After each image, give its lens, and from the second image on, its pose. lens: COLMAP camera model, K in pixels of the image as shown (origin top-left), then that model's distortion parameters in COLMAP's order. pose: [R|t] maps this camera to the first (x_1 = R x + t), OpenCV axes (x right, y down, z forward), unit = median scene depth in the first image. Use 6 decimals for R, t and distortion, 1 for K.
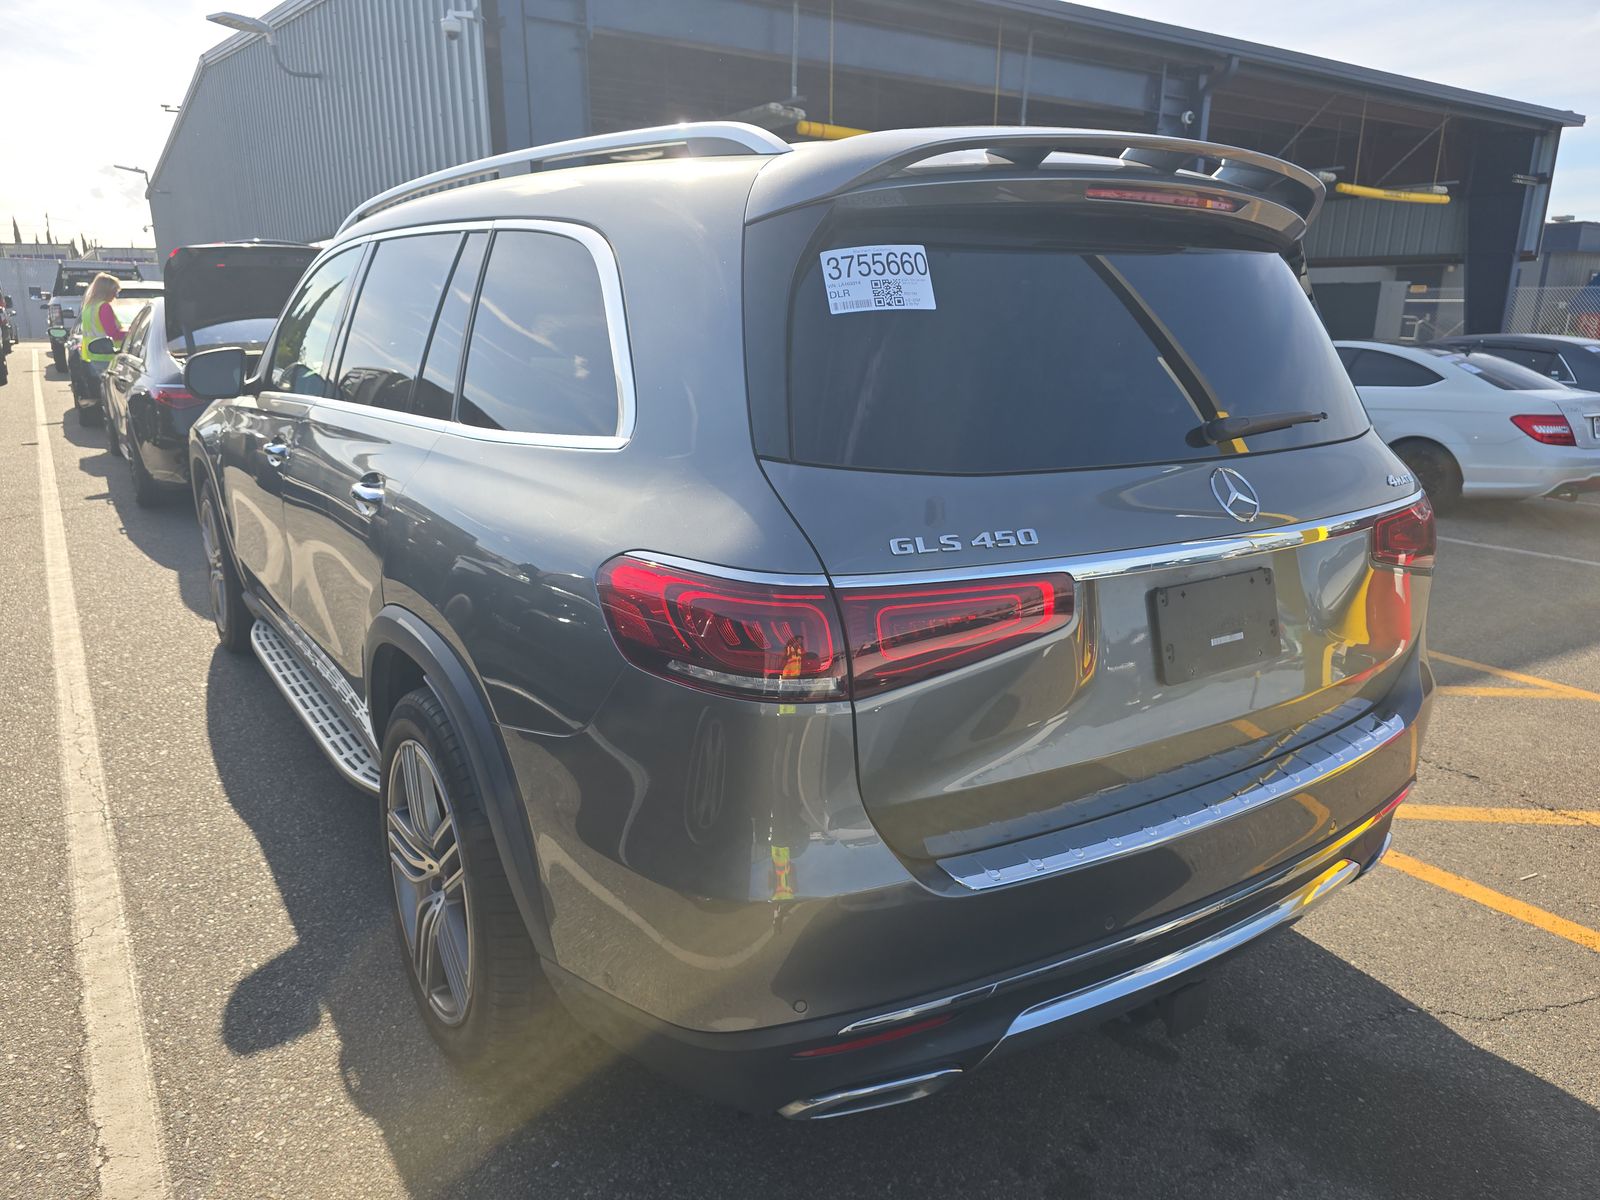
lens RADIAL K [[1057.1, 0, 799.9], [0, 1057.1, 606.8], [0, 0, 1]] dist [0.037436, -0.026817]
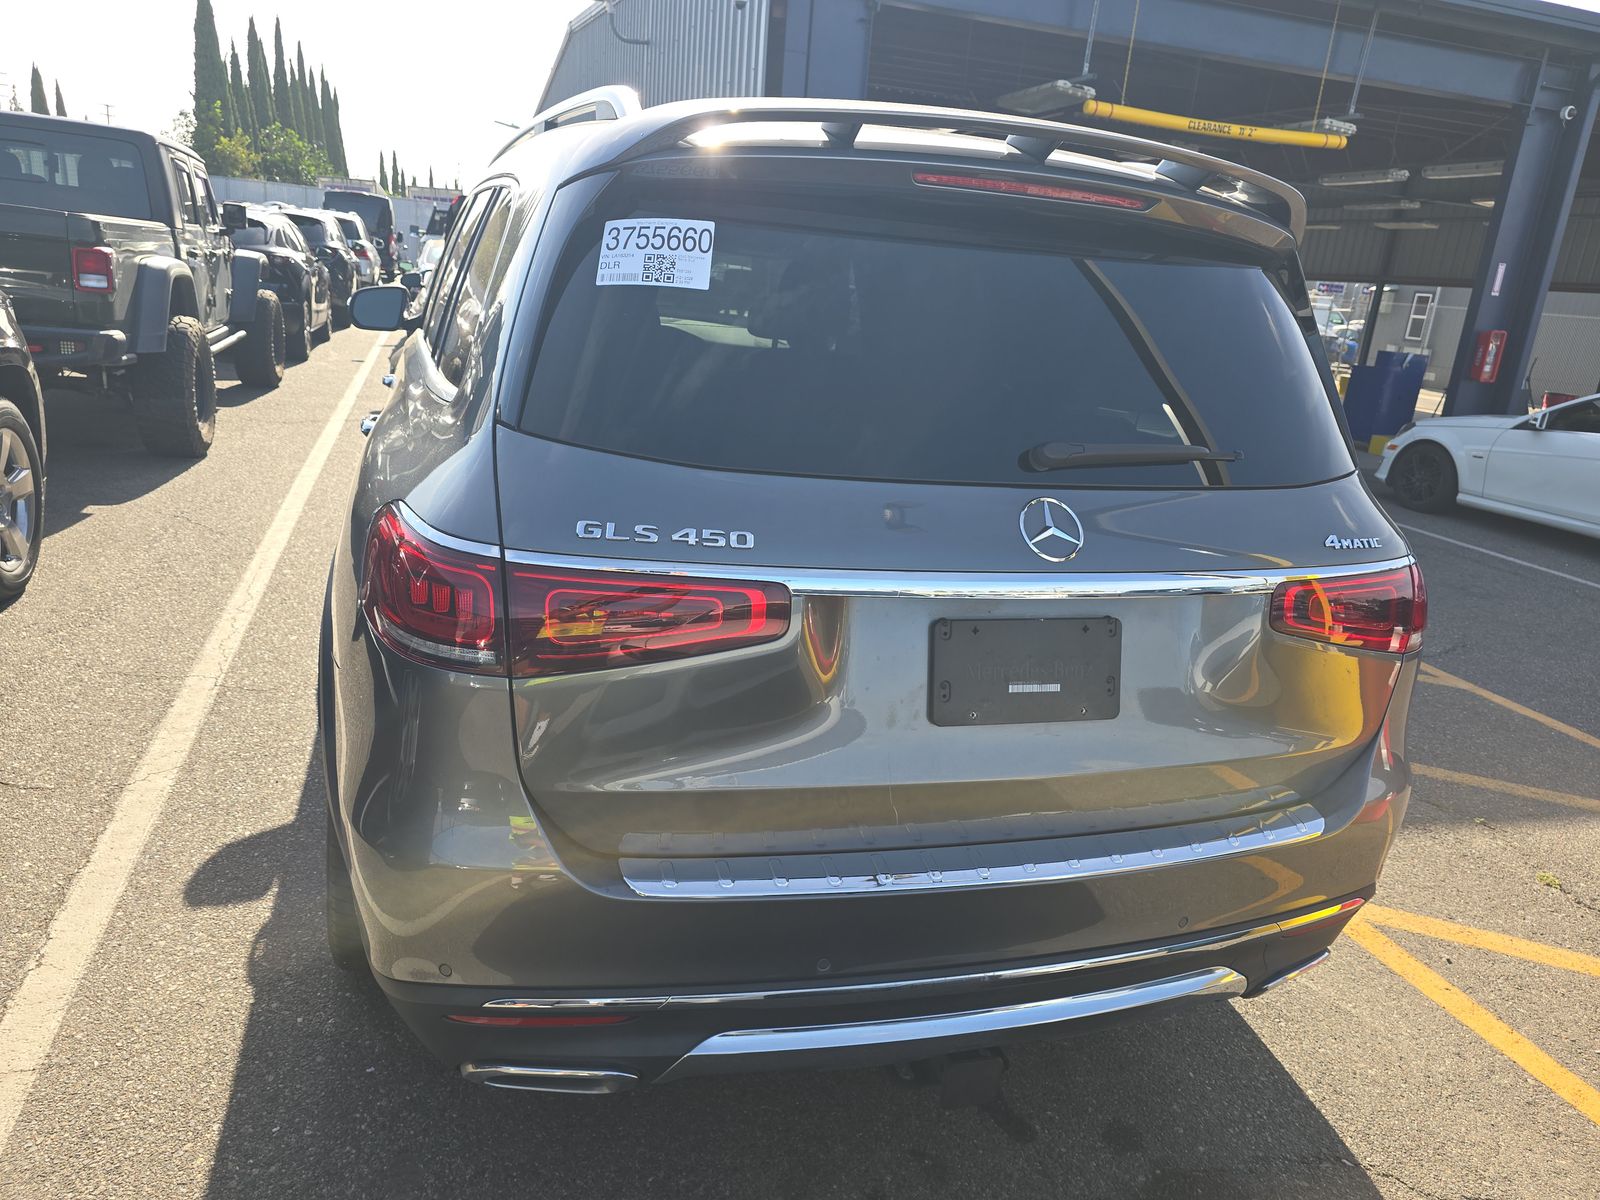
lens RADIAL K [[1057.1, 0, 799.9], [0, 1057.1, 606.8], [0, 0, 1]] dist [0.037436, -0.026817]
pose [[0.957247, 0.153949, -0.244903, 0.341851], [-0.149288, 0.988079, 0.037599, -0.033904], [0.247772, 0.000570, 0.968818, 0.070679]]
